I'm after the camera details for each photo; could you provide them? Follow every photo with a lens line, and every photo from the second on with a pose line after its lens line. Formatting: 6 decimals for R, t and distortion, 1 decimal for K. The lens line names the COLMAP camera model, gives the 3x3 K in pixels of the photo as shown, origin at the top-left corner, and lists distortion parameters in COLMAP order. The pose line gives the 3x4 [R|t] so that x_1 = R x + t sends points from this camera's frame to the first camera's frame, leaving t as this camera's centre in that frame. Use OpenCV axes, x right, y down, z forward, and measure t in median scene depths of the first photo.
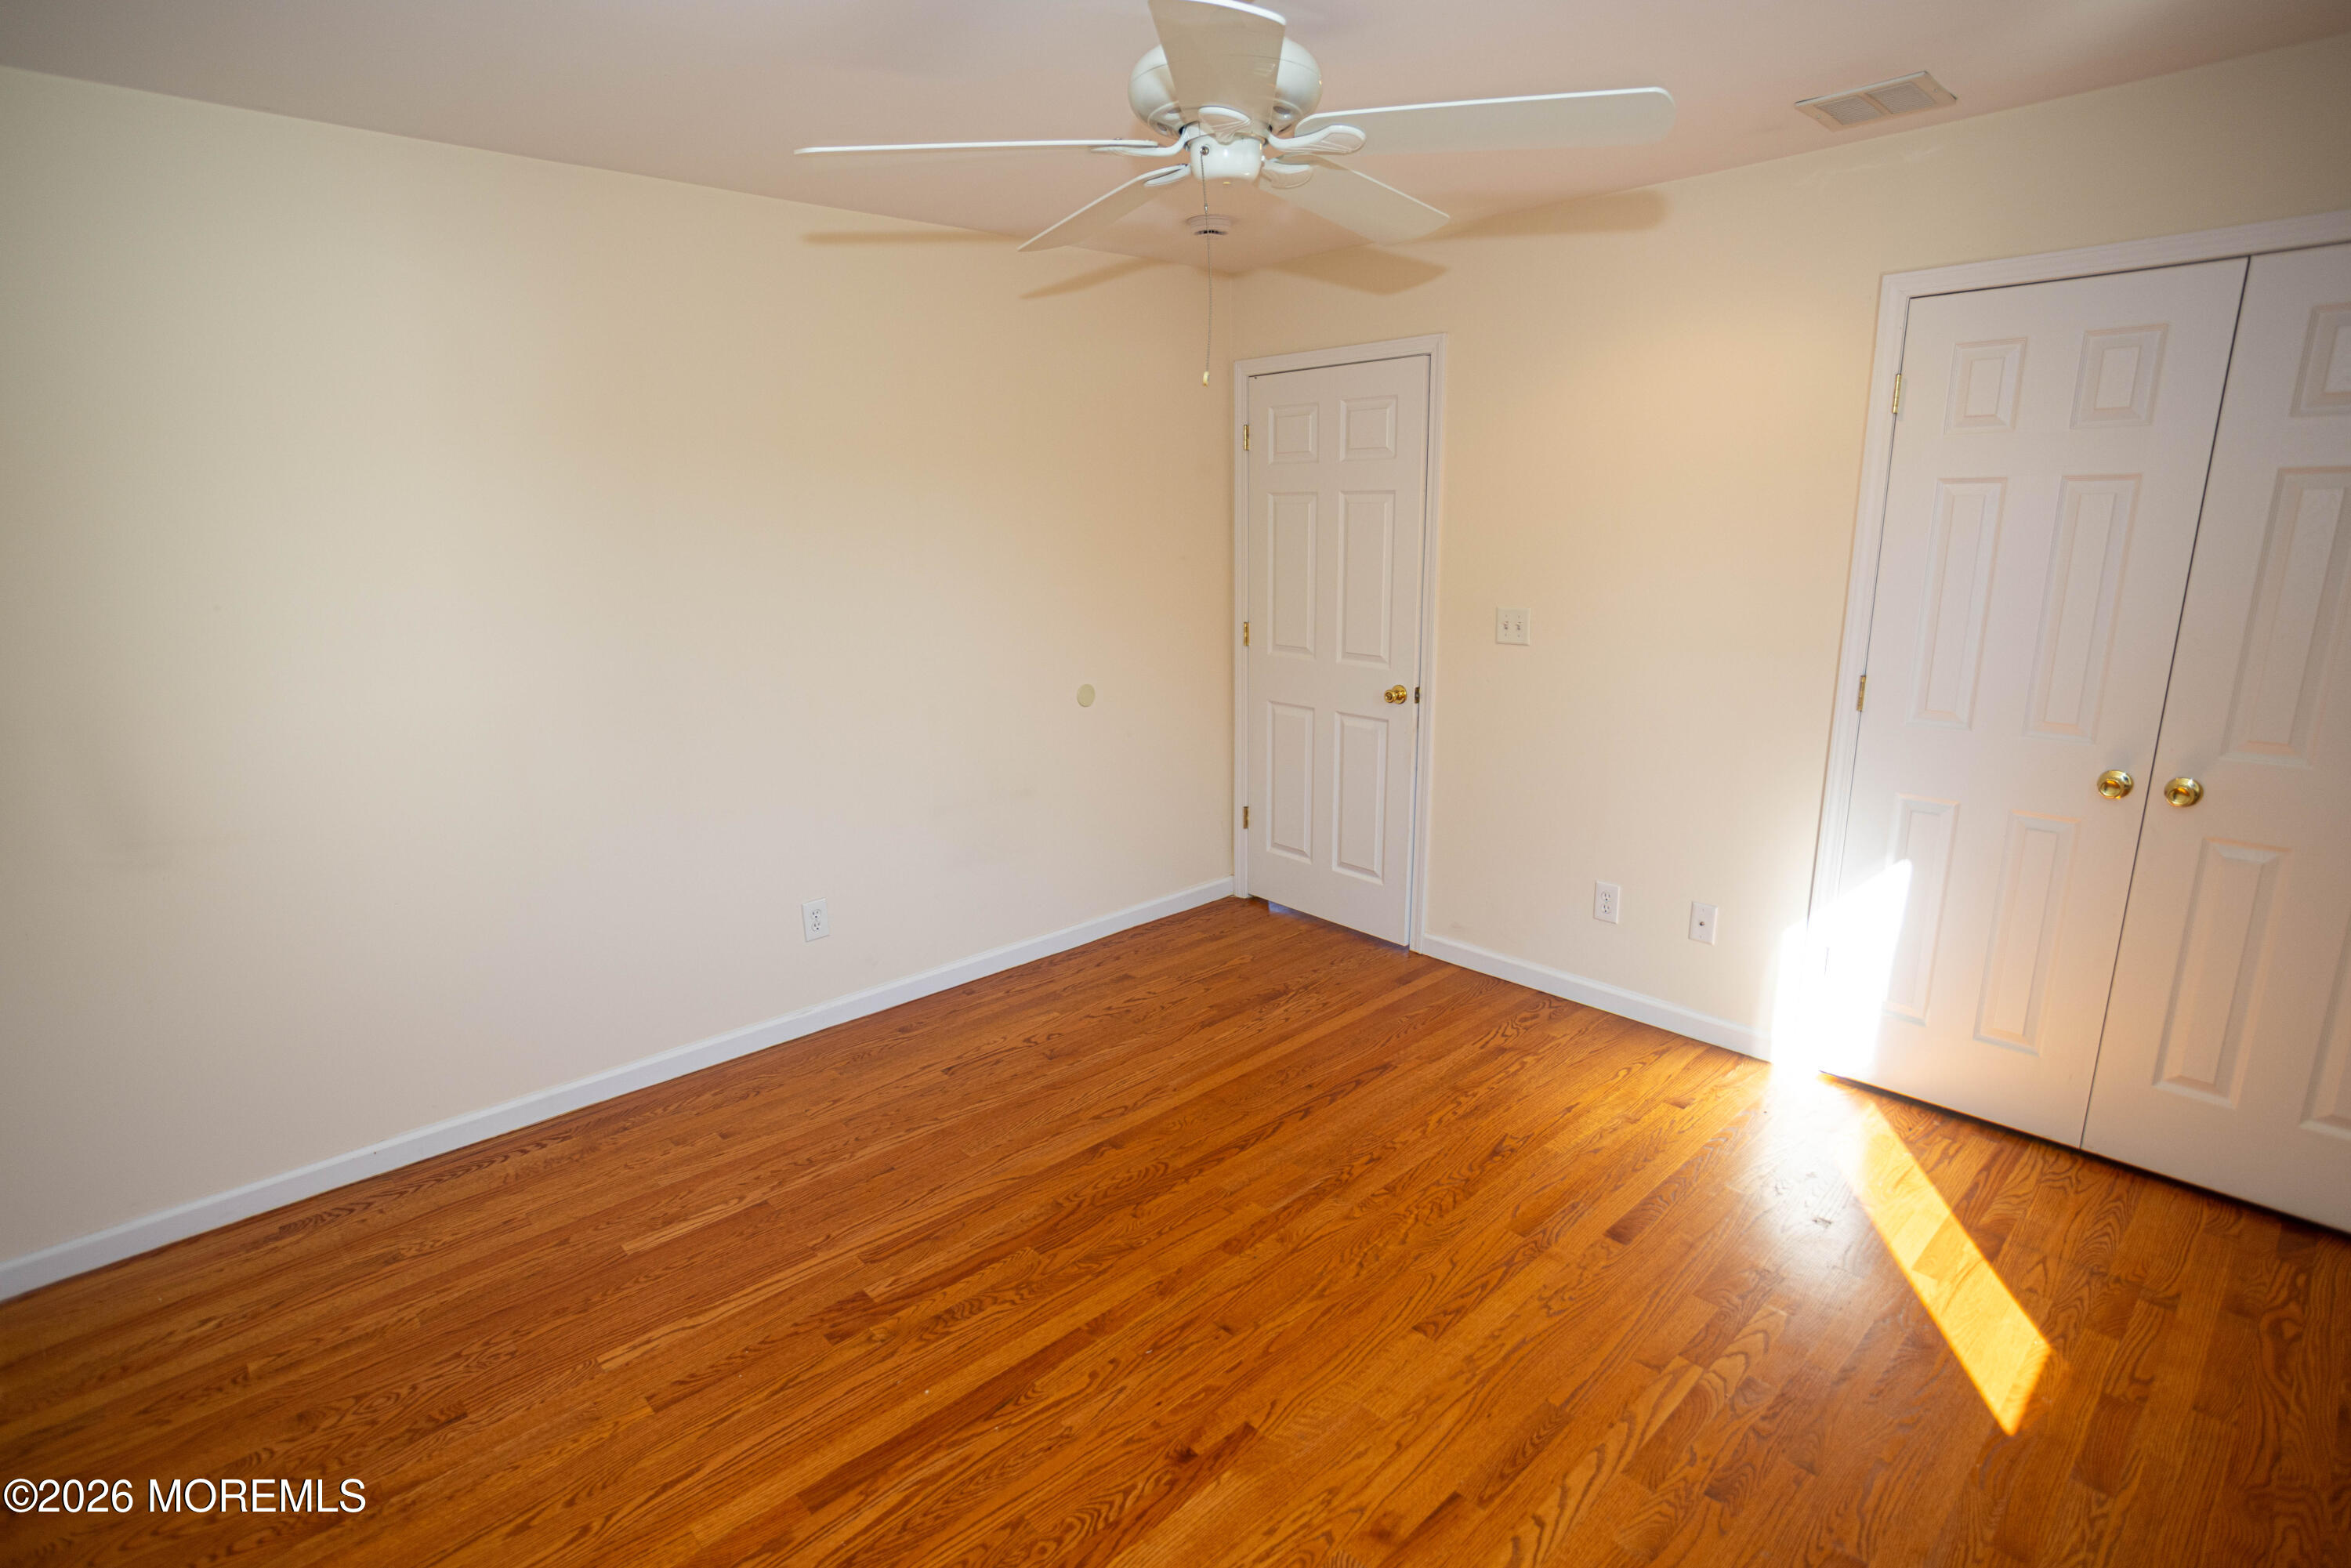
lens RADIAL K [[1160.8, 0, 1168.0], [0, 1160.8, 798.3], [0, 0, 1]] dist [-0.037809, 0.000849]
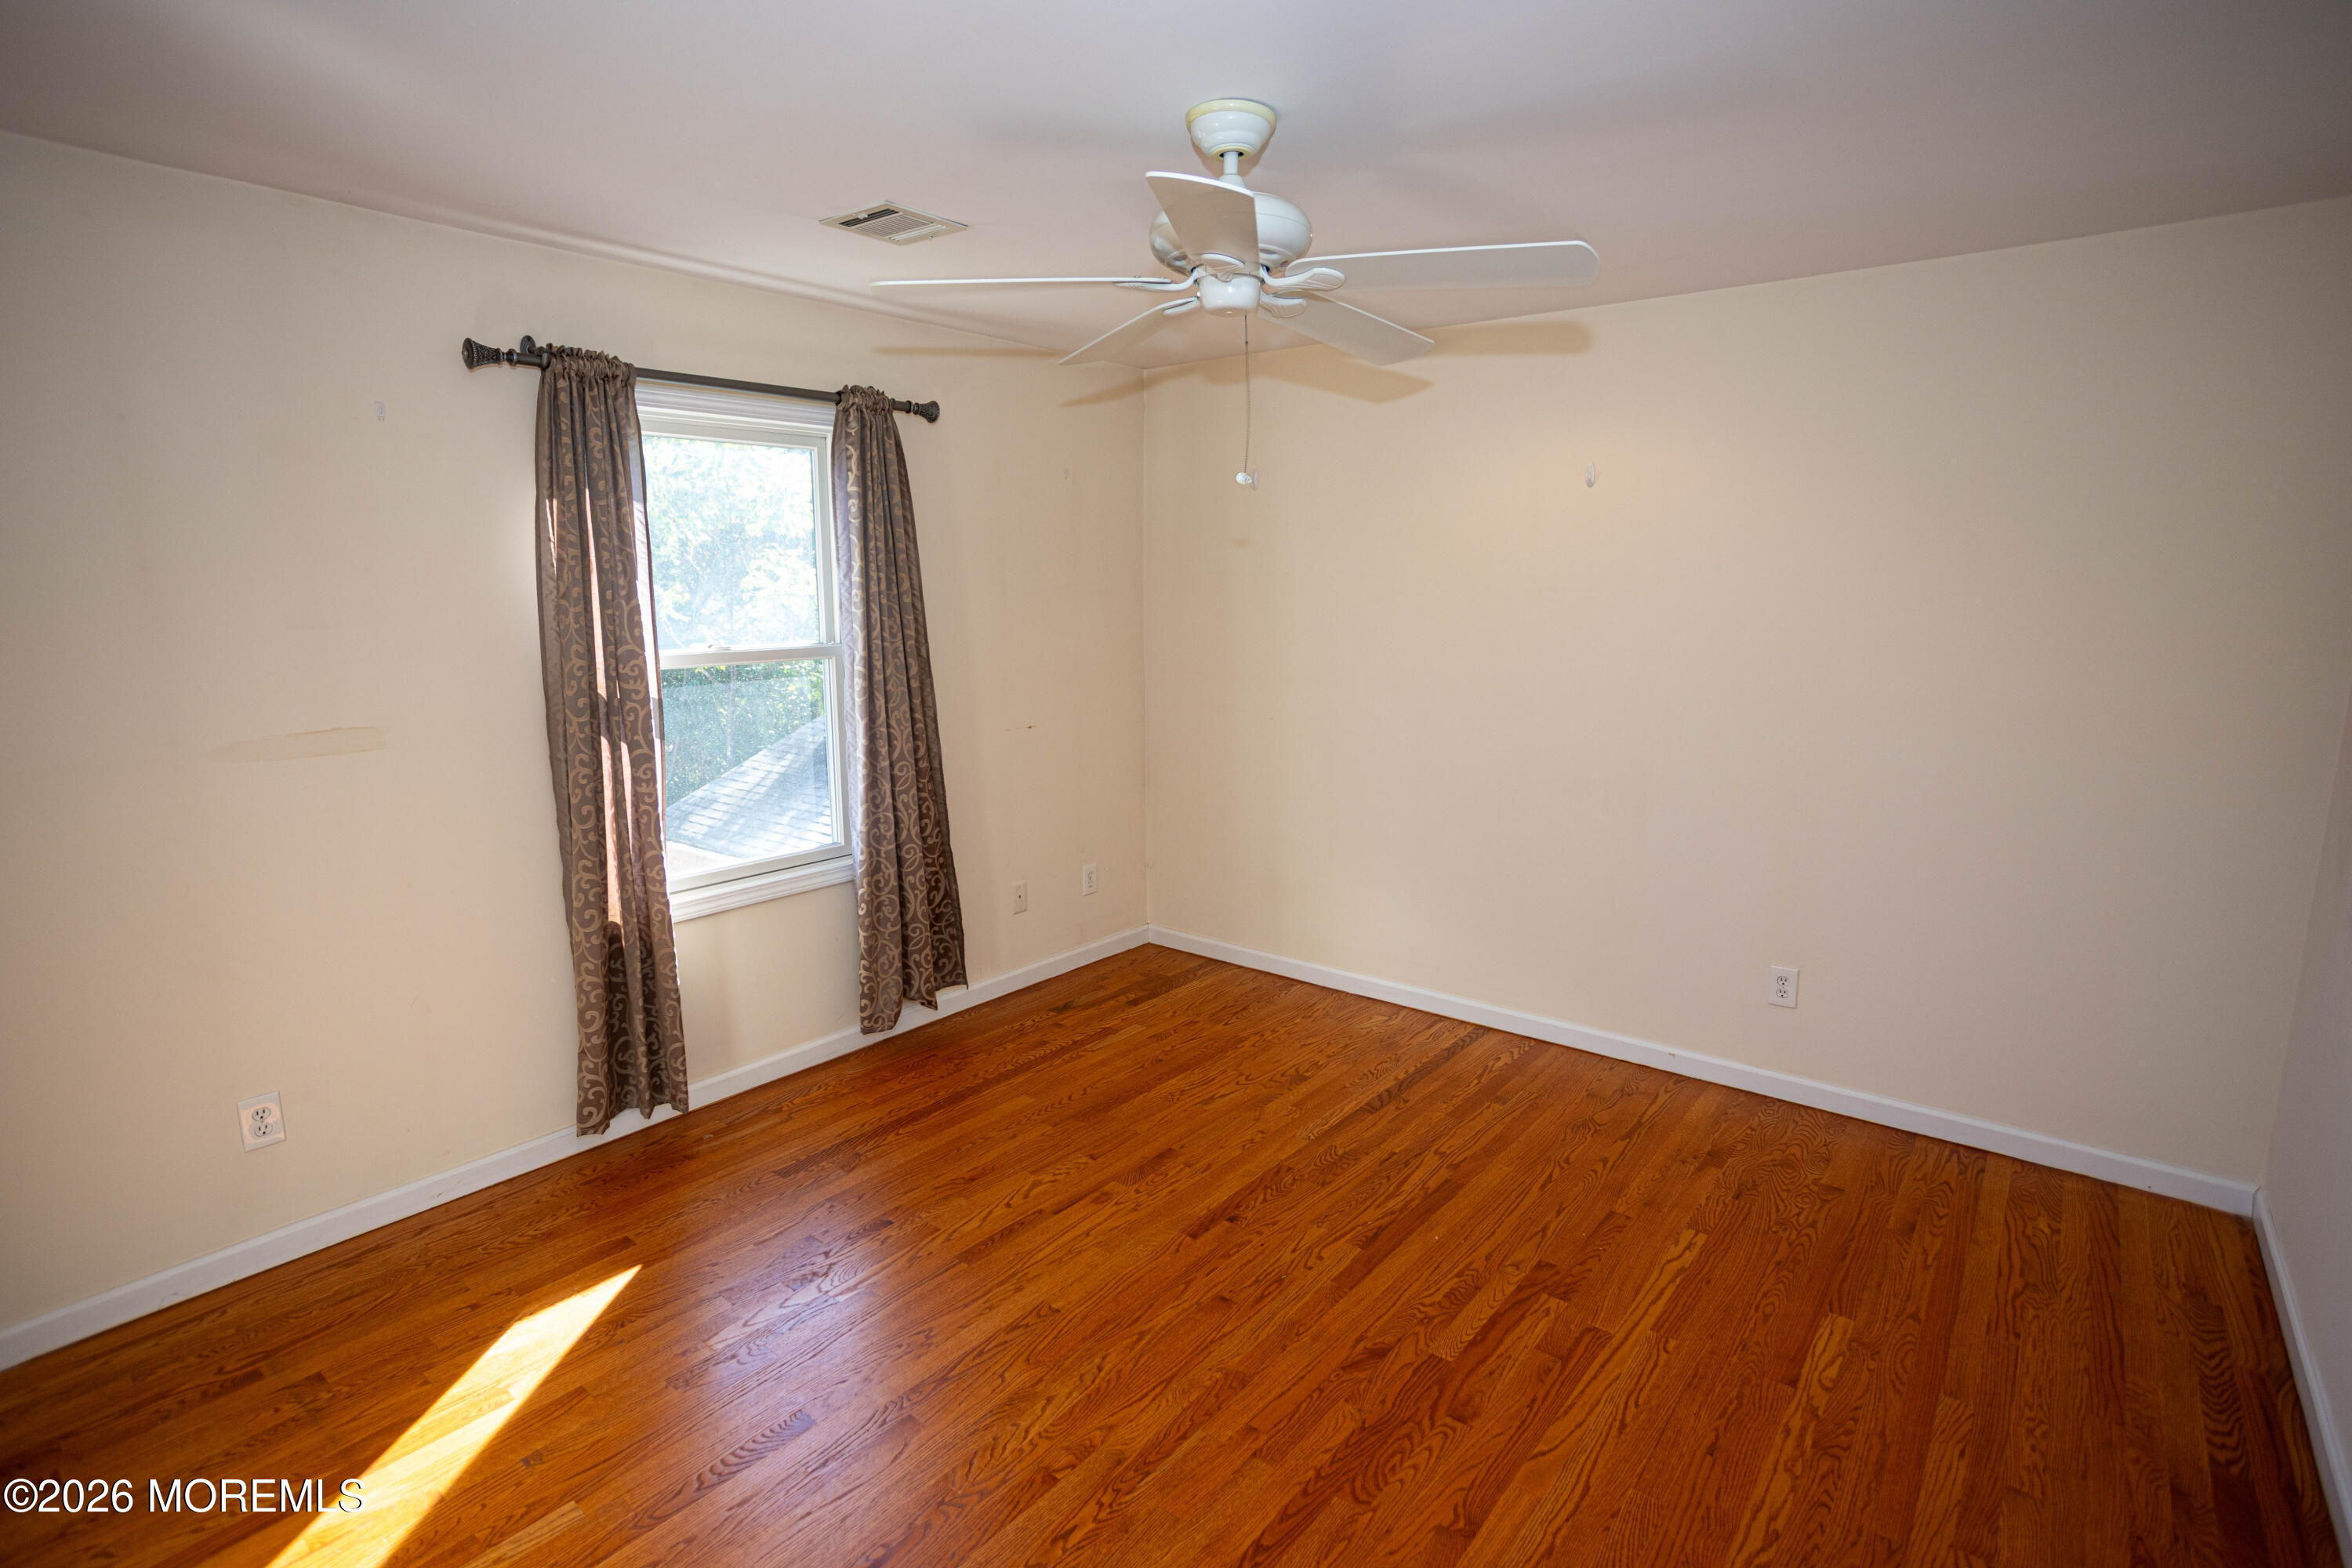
lens RADIAL K [[1141.2, 0, 1167.8], [0, 1141.2, 790.9], [0, 0, 1]] dist [-0.061697, 0.035261]
pose [[-0.989622, 0.045206, -0.136398, 0.230544], [-0.015413, 0.910353, 0.413545, -0.445757], [0.142865, 0.411356, -0.900209, 1.753362]]
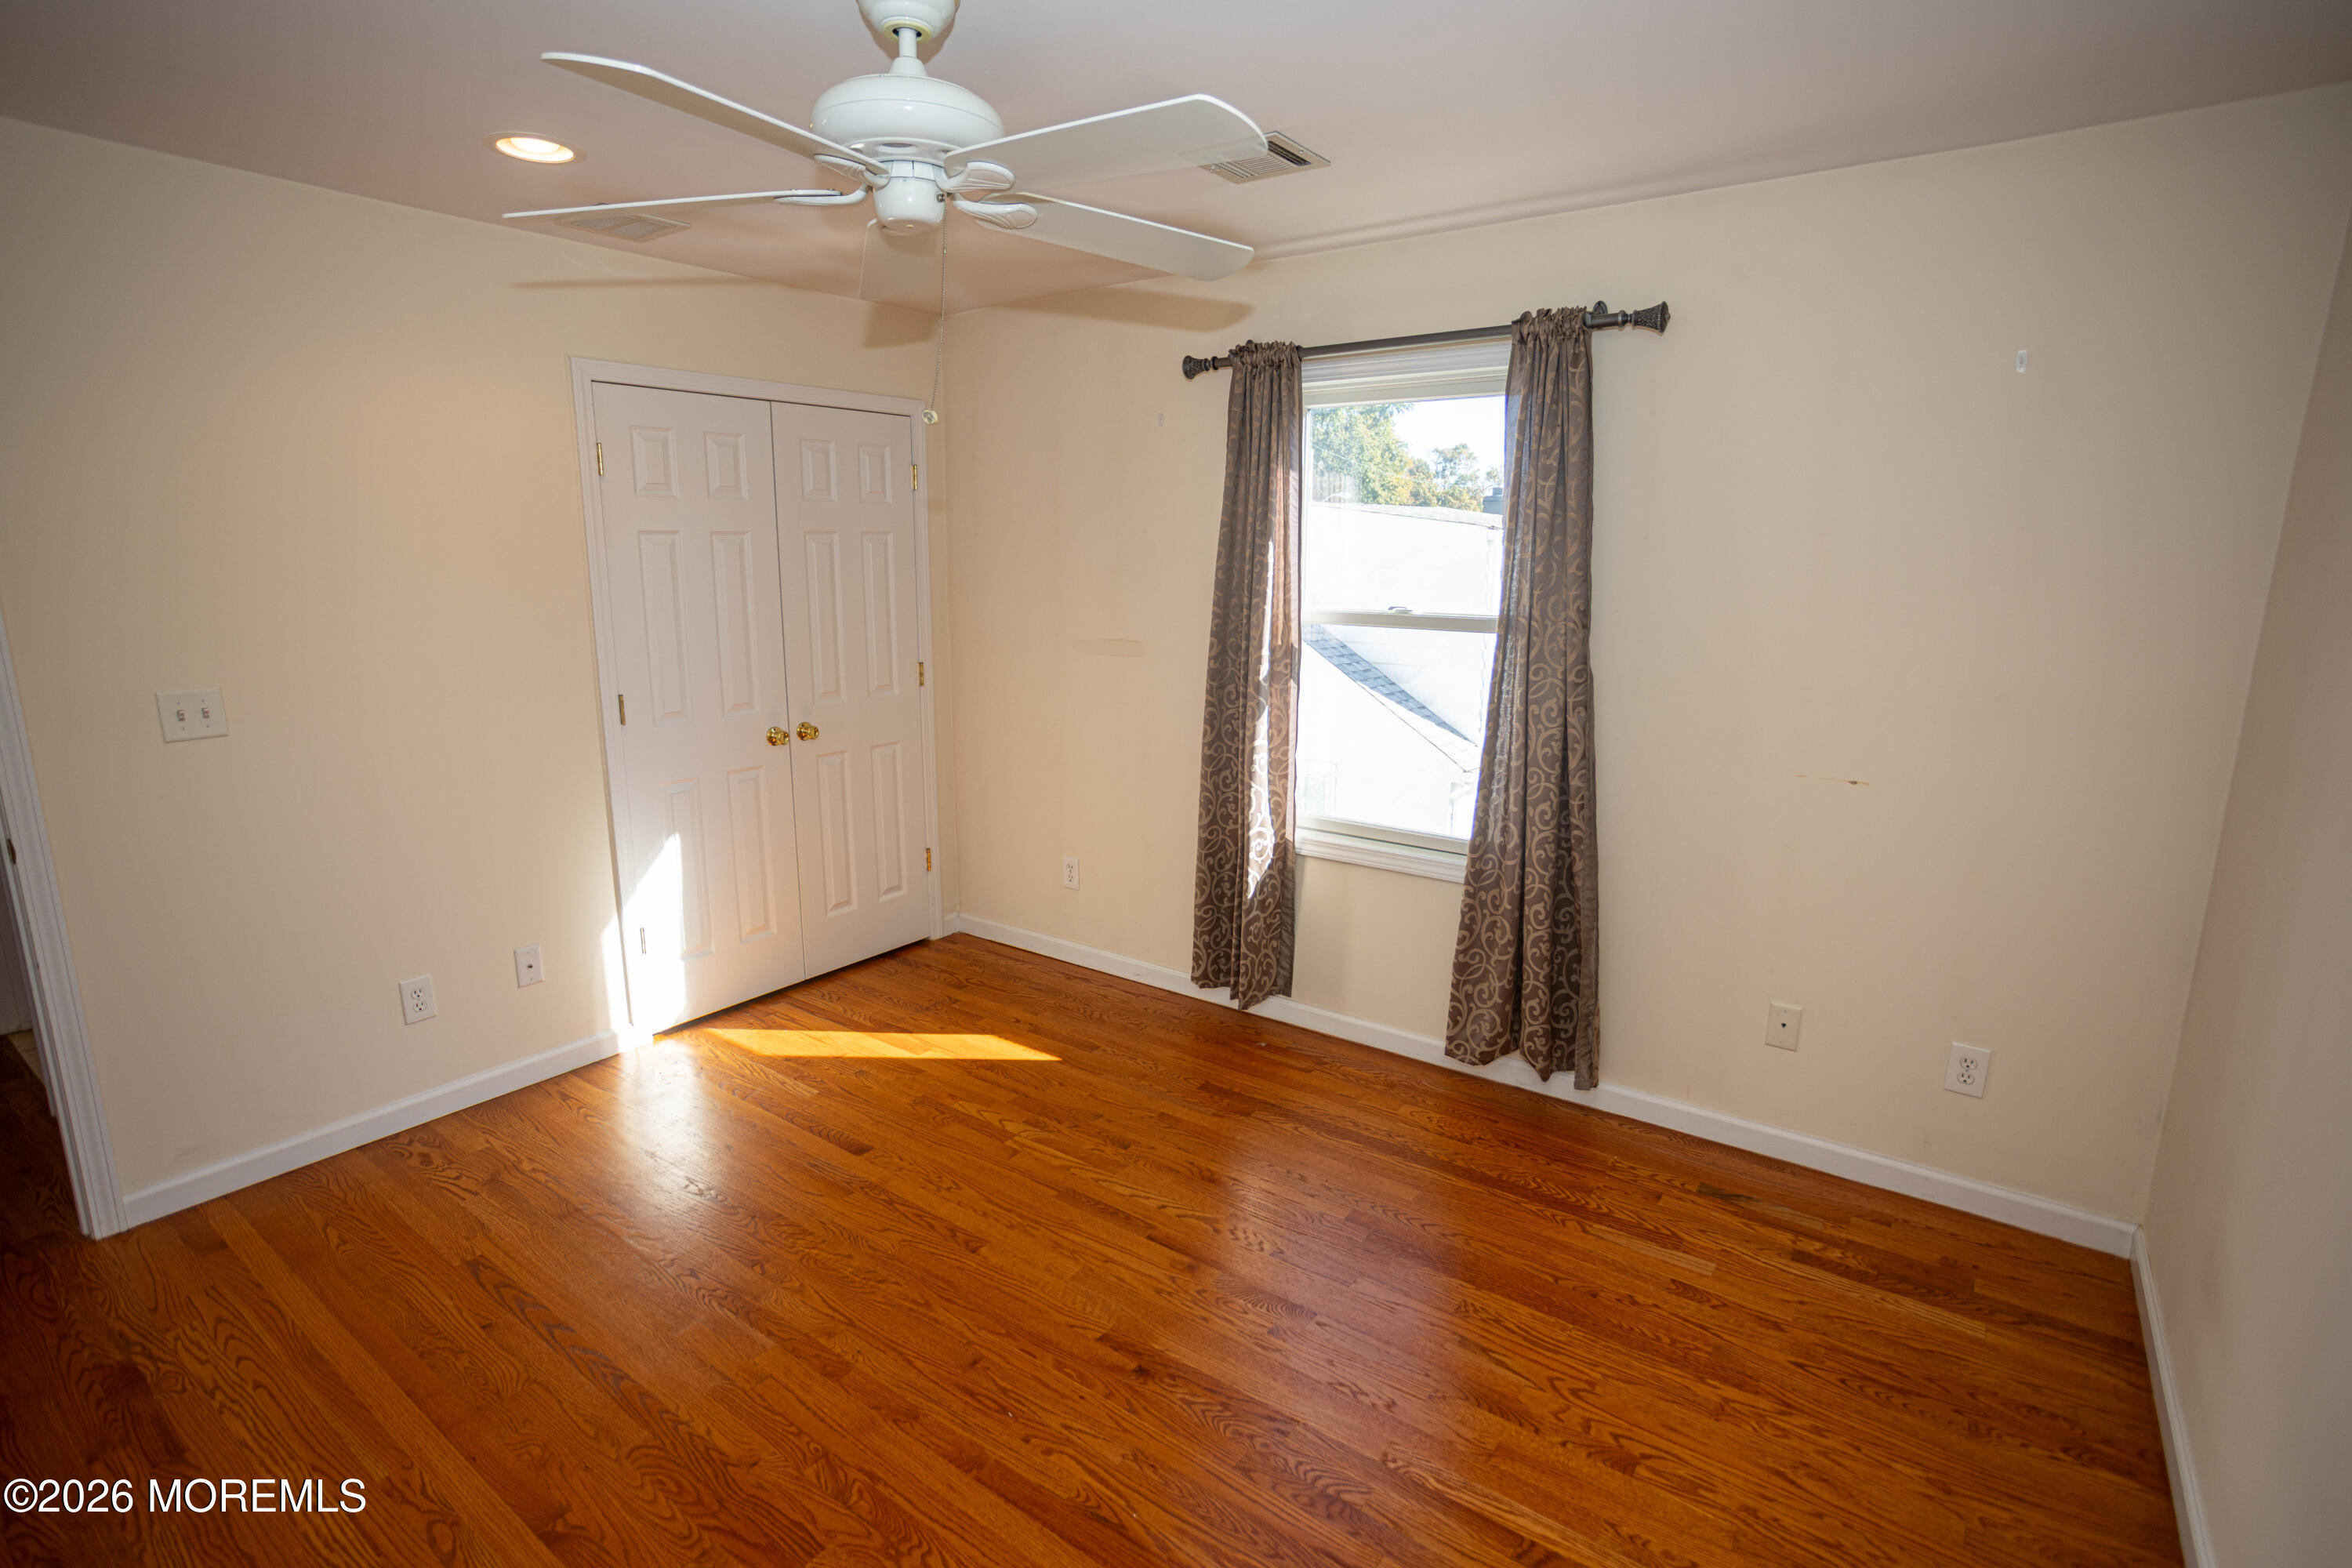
lens RADIAL K [[1141.2, 0, 1167.8], [0, 1141.2, 790.9], [0, 0, 1]] dist [-0.061697, 0.035261]
pose [[-0.192642, -0.189336, 0.962830, -0.811803], [0.235982, 0.943473, 0.232745, -0.191933], [-0.952471, 0.272047, -0.137073, 0.822610]]
